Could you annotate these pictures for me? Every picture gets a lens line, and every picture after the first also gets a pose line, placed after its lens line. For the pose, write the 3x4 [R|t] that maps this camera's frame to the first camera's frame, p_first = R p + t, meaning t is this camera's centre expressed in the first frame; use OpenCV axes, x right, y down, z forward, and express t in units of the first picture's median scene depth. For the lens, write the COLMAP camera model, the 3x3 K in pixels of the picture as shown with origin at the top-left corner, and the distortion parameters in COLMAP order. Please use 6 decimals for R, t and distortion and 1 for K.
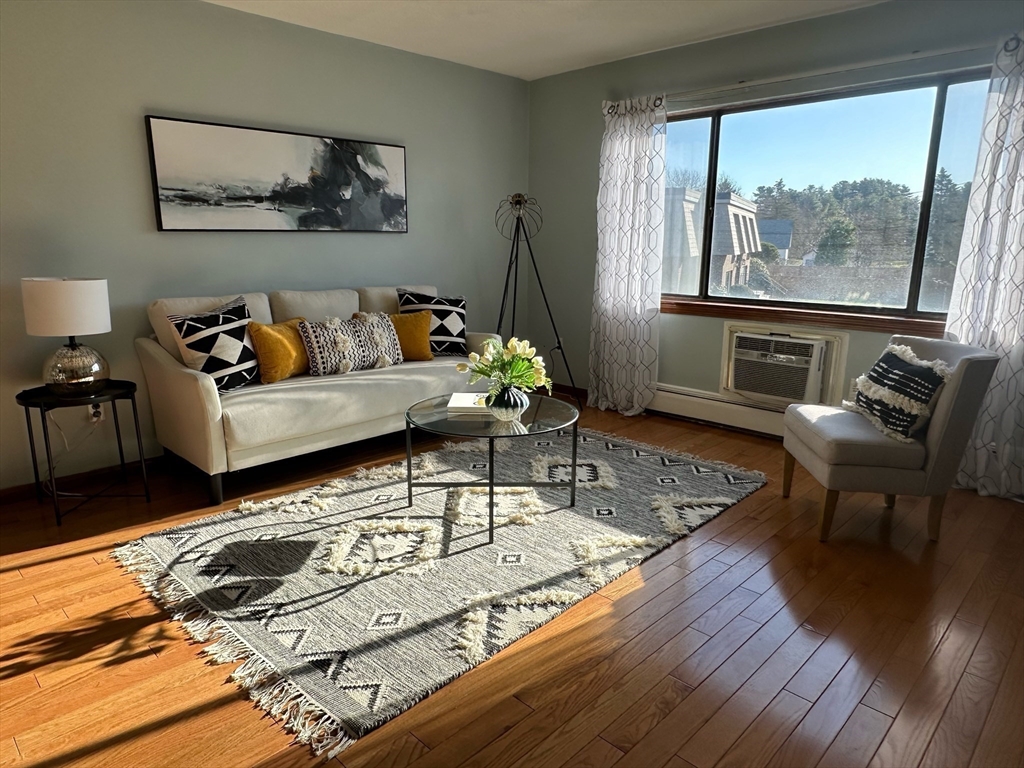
lens RADIAL K [[654.7, 0, 507.4], [0, 654.7, 388.5], [0, 0, 1]] dist [0.002474, -0.004104]
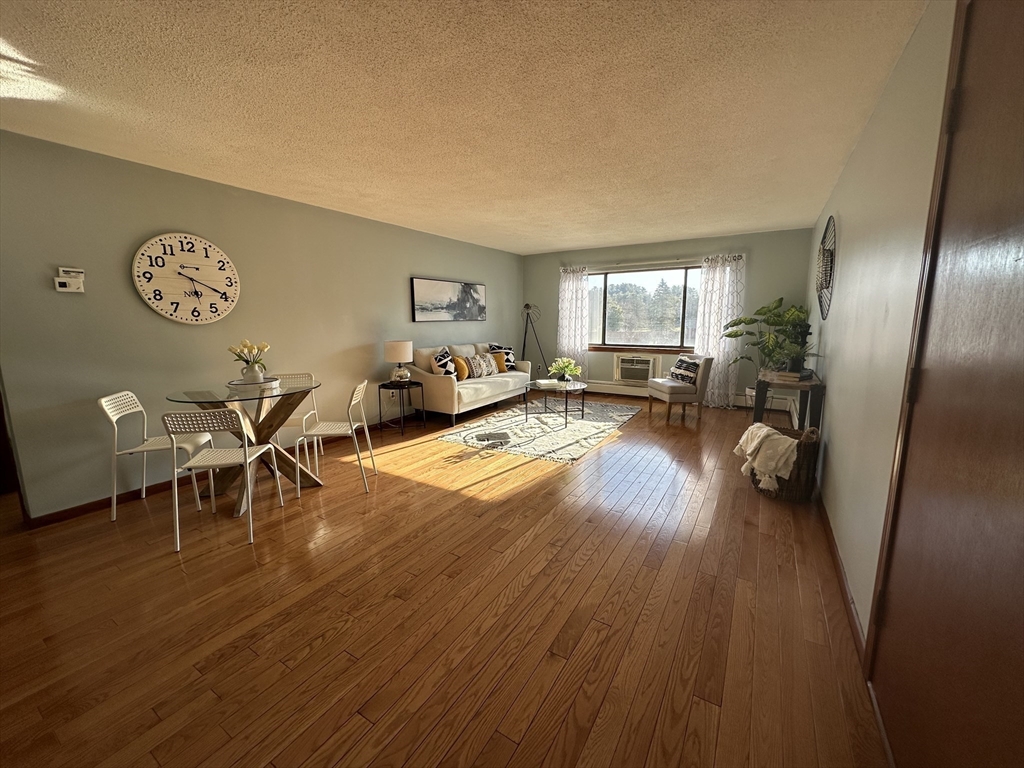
lens RADIAL K [[408.0, 0, 513.2], [0, 408.0, 381.6], [0, 0, 1]] dist [-0.001040, -0.000010]
pose [[0.974701, -0.044969, 0.218944, -0.517847], [0.060062, 0.996219, -0.062771, 0.106812], [-0.215294, 0.074333, 0.973716, -0.581669]]
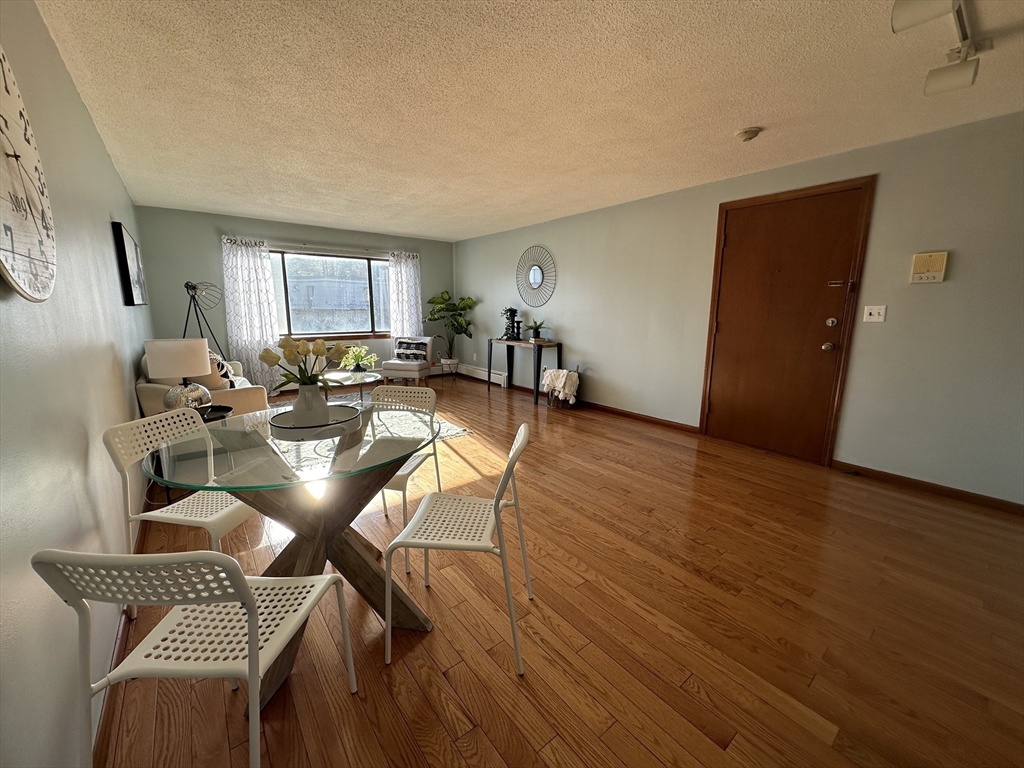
lens RADIAL K [[408.0, 0, 515.5], [0, 408.0, 380.9], [0, 0, 1]] dist [-0.001040, -0.000010]
pose [[0.115993, -0.179295, 0.976933, -1.307145], [0.214747, 0.964836, 0.151577, -0.045557], [-0.969757, 0.192212, 0.150418, 0.126293]]
